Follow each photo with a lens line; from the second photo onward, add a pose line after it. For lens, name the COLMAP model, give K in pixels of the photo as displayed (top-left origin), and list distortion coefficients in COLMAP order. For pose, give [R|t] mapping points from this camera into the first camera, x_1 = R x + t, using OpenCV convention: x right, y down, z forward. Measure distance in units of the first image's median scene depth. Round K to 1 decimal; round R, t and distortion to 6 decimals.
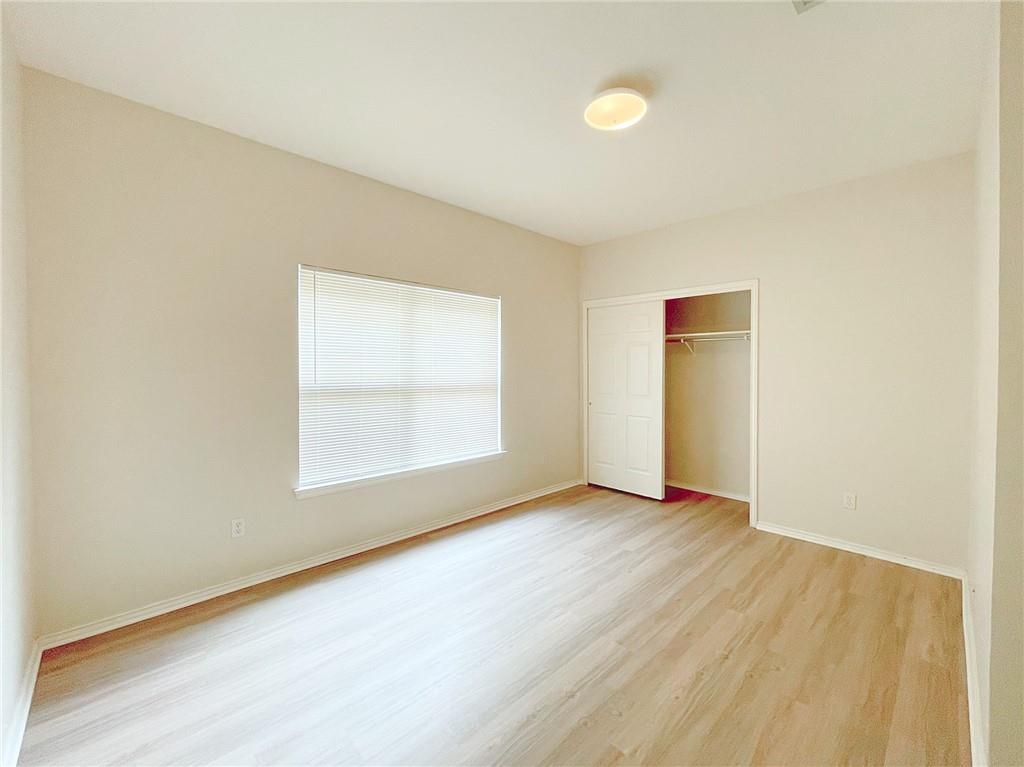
lens RADIAL K [[425.1, 0, 507.6], [0, 425.1, 375.9], [0, 0, 1]] dist [-0.004594, 0.001994]
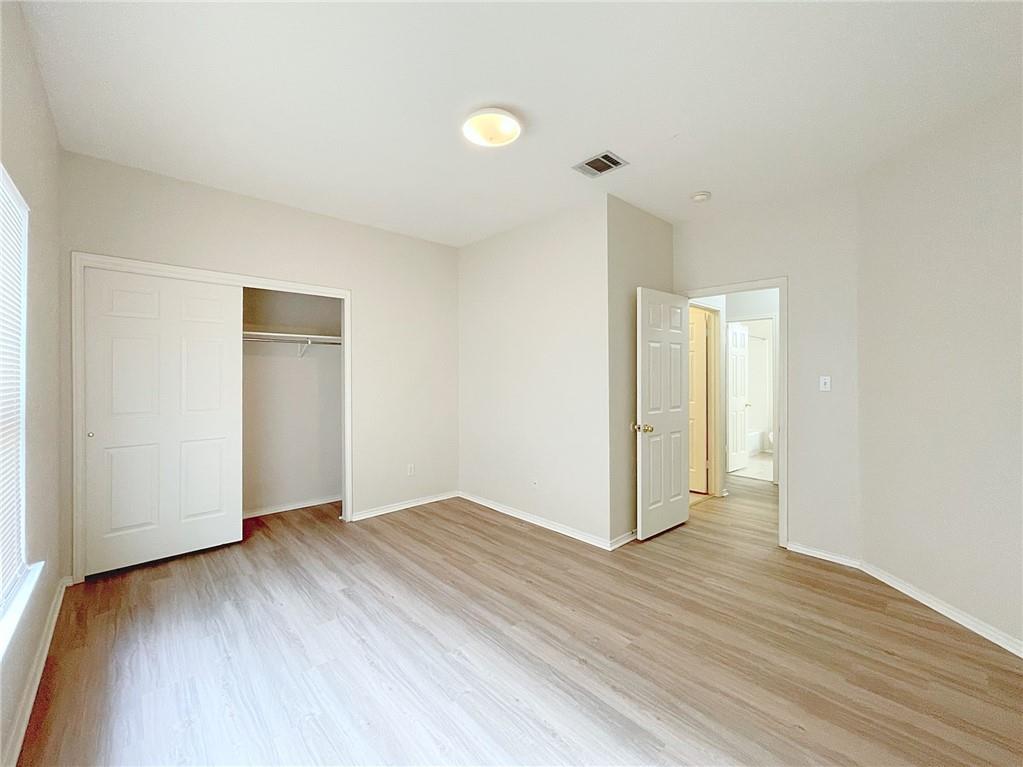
lens RADIAL K [[424.7, 0, 507.3], [0, 424.7, 377.9], [0, 0, 1]] dist [-0.004594, 0.001994]
pose [[0.031691, -0.012599, 0.999418, -0.523183], [0.018712, 0.999753, 0.012009, -0.012088], [-0.999323, 0.018320, 0.031919, 0.617441]]
